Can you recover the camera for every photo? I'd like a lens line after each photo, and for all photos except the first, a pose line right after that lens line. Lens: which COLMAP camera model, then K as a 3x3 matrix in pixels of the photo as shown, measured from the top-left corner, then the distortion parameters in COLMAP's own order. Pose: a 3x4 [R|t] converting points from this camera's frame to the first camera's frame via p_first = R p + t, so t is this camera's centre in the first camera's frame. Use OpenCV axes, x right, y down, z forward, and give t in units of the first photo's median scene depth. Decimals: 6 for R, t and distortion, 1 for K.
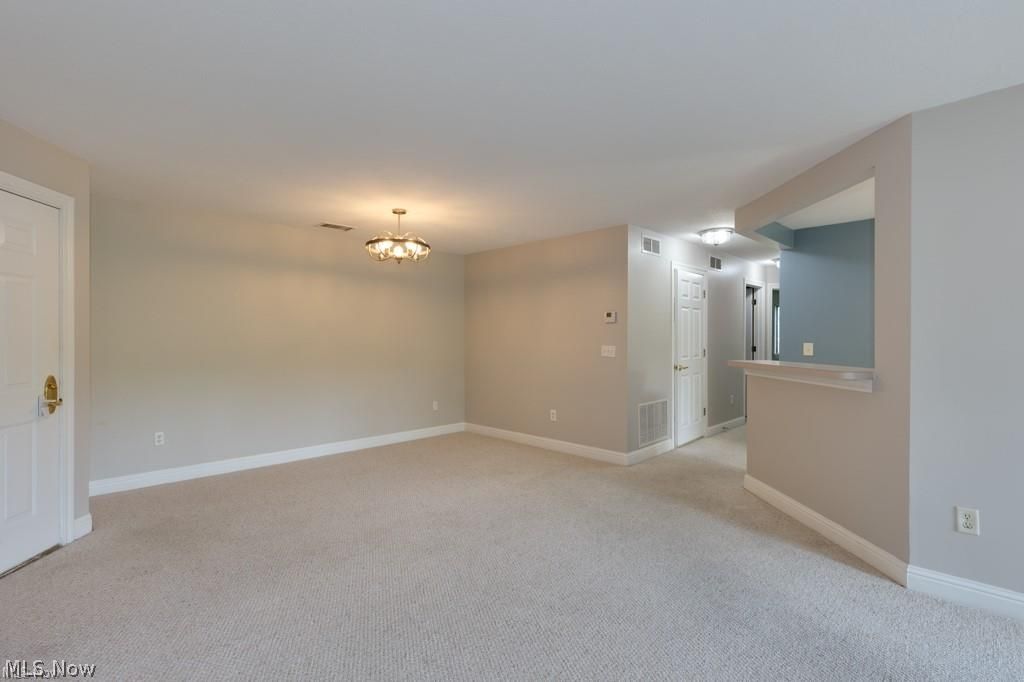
lens RADIAL K [[452.7, 0, 512.0], [0, 452.7, 341.0], [0, 0, 1]] dist [0.001424, 0.000143]
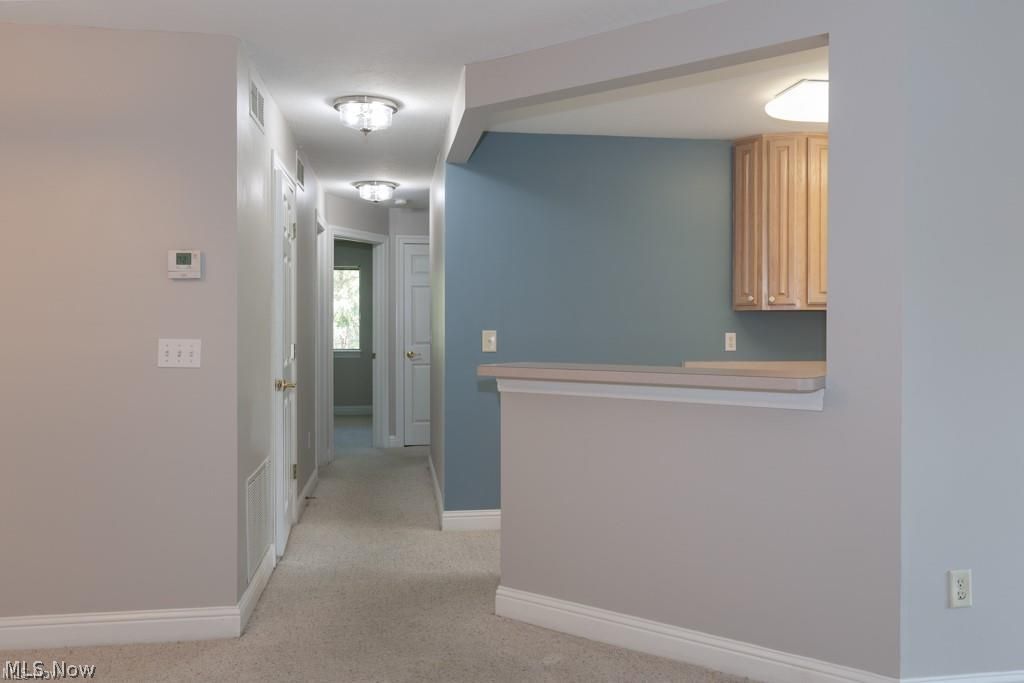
lens RADIAL K [[822.0, 0, 512.0], [0, 822.0, 341.5], [0, 0, 1]] dist [-0.002902, 0.000282]
pose [[0.616641, -0.013577, 0.787127, -0.209078], [0.001474, 0.999869, 0.016092, 0.002411], [-0.787243, -0.008763, 0.616581, 0.428928]]
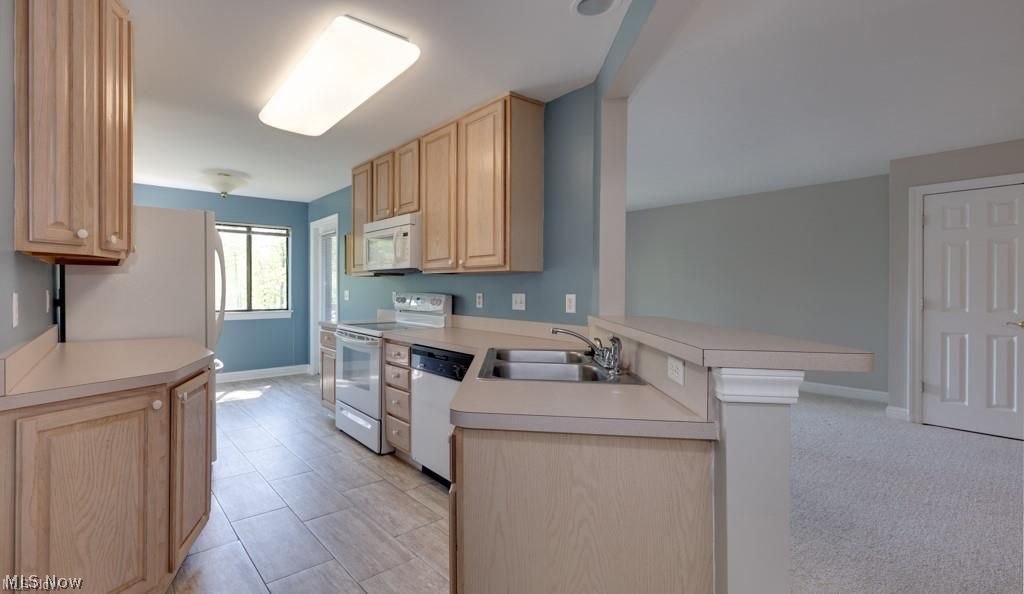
lens RADIAL K [[435.4, 0, 423.1], [0, 435.4, 292.2], [0, 0, 1]] dist [-0.000501, -0.000319]
pose [[-0.980889, -0.002168, 0.194554, 0.659021], [-0.000481, 0.999962, 0.008719, 0.006640], [-0.194566, 0.008459, -0.980853, 1.274594]]
